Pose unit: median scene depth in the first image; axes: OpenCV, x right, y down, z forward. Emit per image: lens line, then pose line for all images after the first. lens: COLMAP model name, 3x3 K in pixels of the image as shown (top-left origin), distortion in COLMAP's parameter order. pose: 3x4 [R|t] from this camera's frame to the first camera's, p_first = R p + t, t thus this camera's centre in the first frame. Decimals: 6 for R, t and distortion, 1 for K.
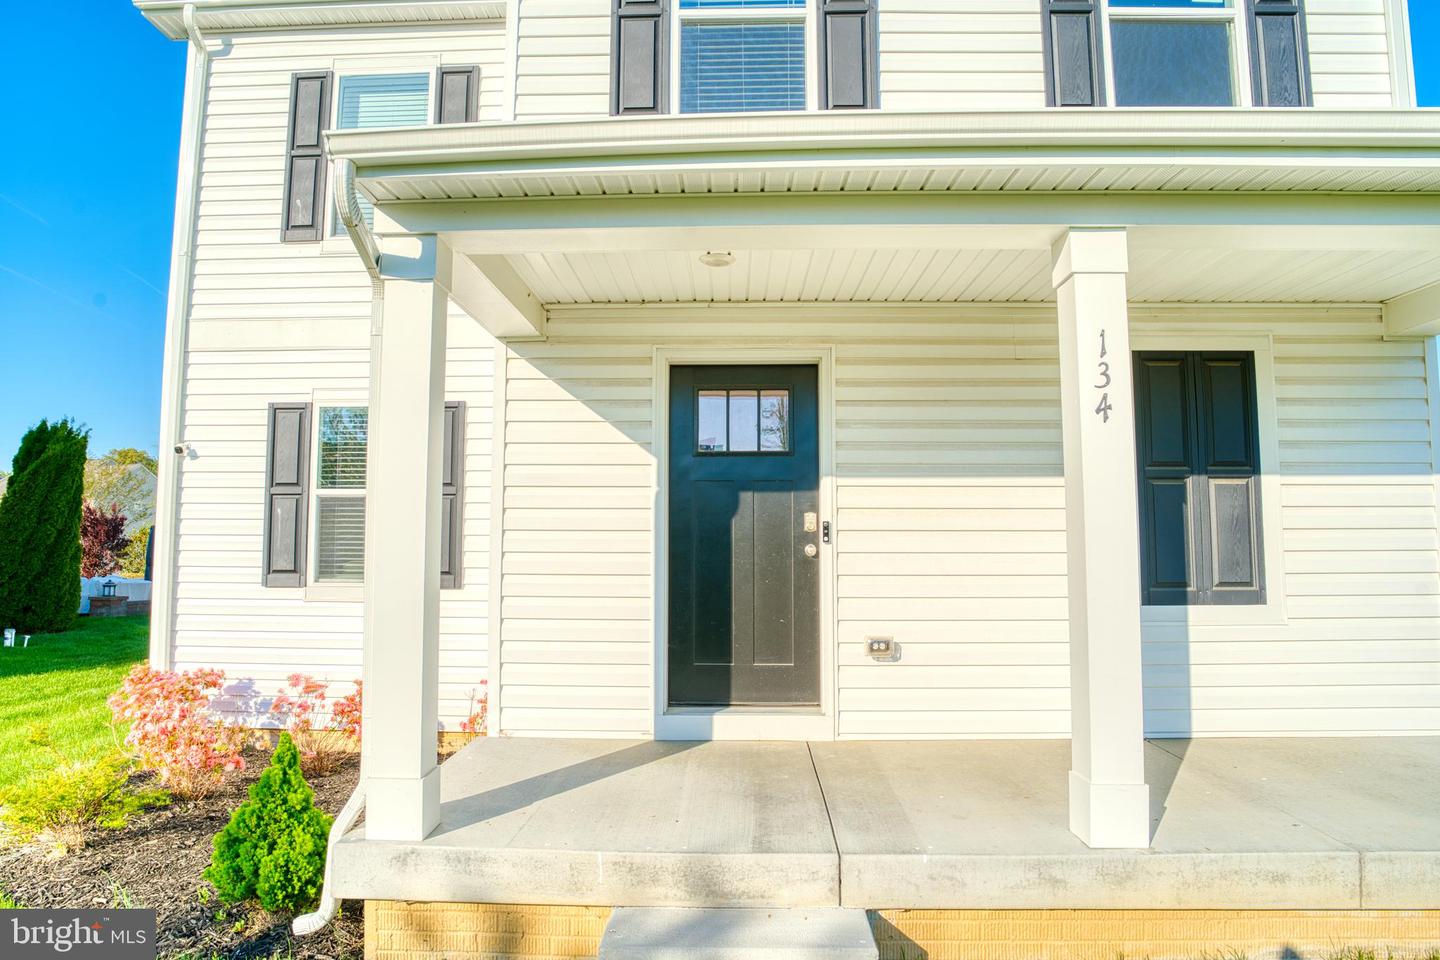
lens RADIAL K [[899.7, 0, 720.0], [0, 899.7, 480.0], [0, 0, 1]] dist [-0.075616, 0.028941]
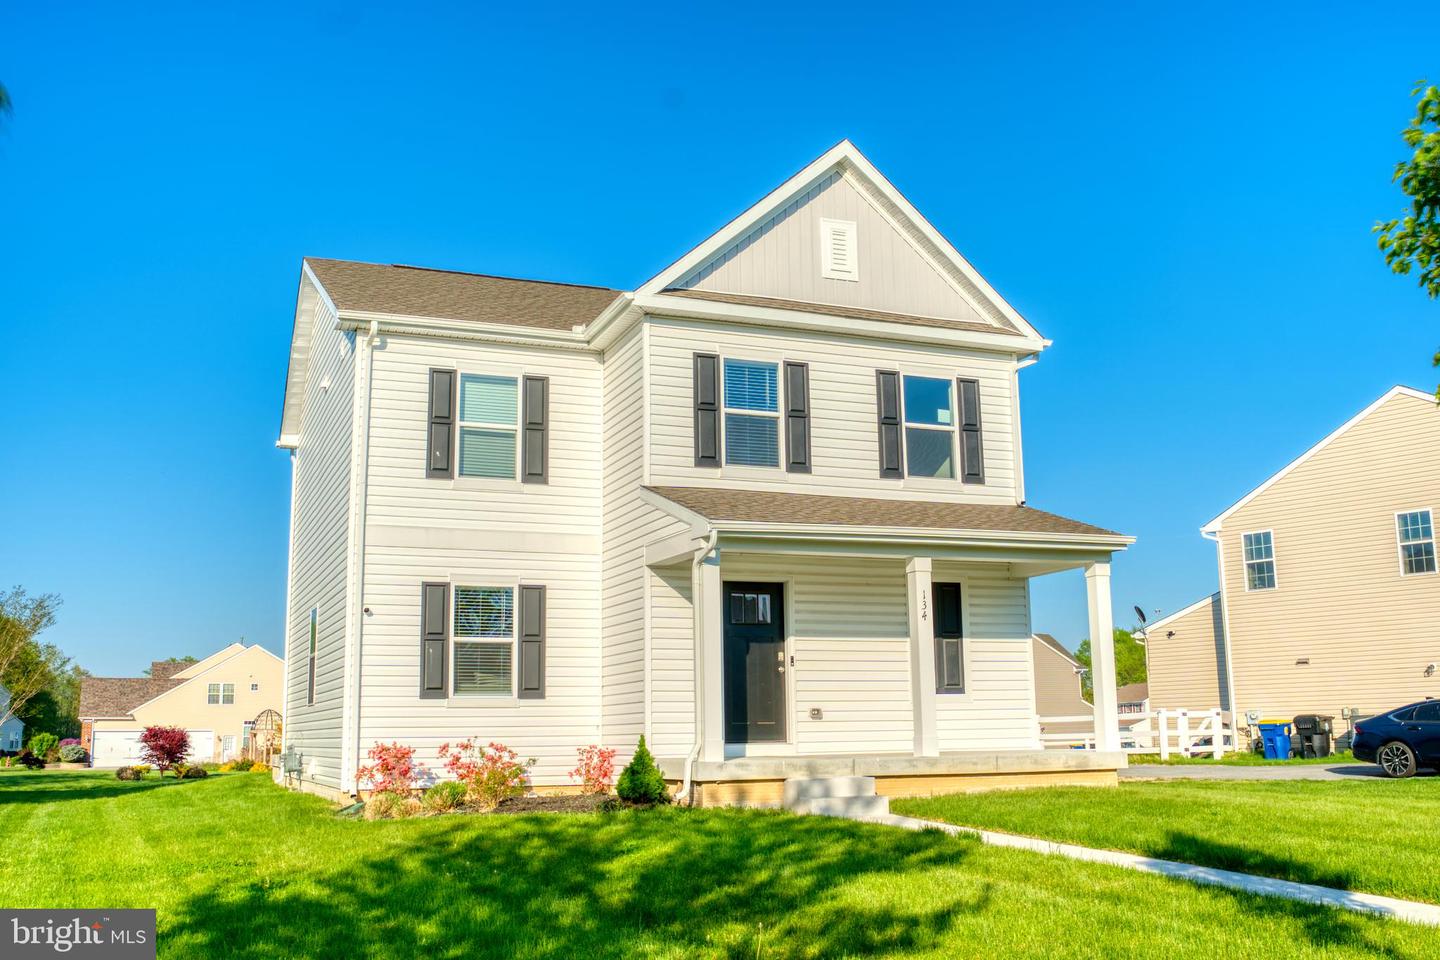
lens RADIAL K [[1458.5, 0, 720.0], [0, 1458.5, 480.0], [0, 0, 1]] dist [-0.101104, 0.003716]
pose [[0.912214, 0.057791, 0.405619, -1.443248], [-0.016378, 0.994354, -0.104839, -0.005832], [-0.409388, 0.088992, 0.908010, -2.102978]]
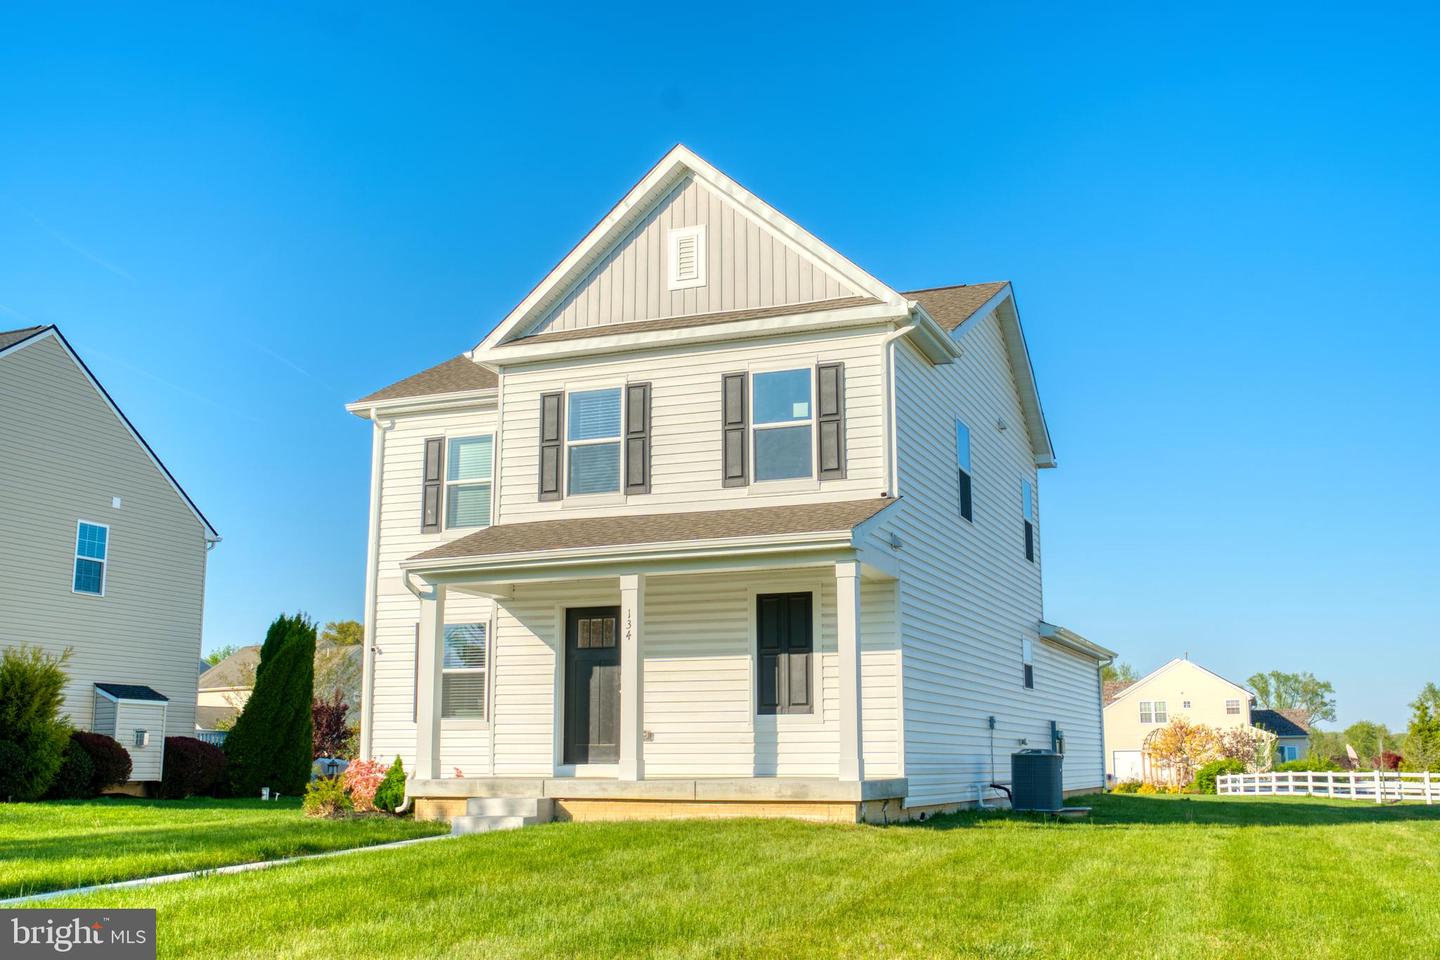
lens RADIAL K [[1529.0, 0, 720.0], [0, 1529.0, 480.0], [0, 0, 1]] dist [-0.110250, 0.000604]
pose [[0.937421, -0.067068, -0.341677, 1.580694], [0.029512, 0.993047, -0.113957, -0.003667], [0.346945, 0.096742, 0.932883, -2.354248]]
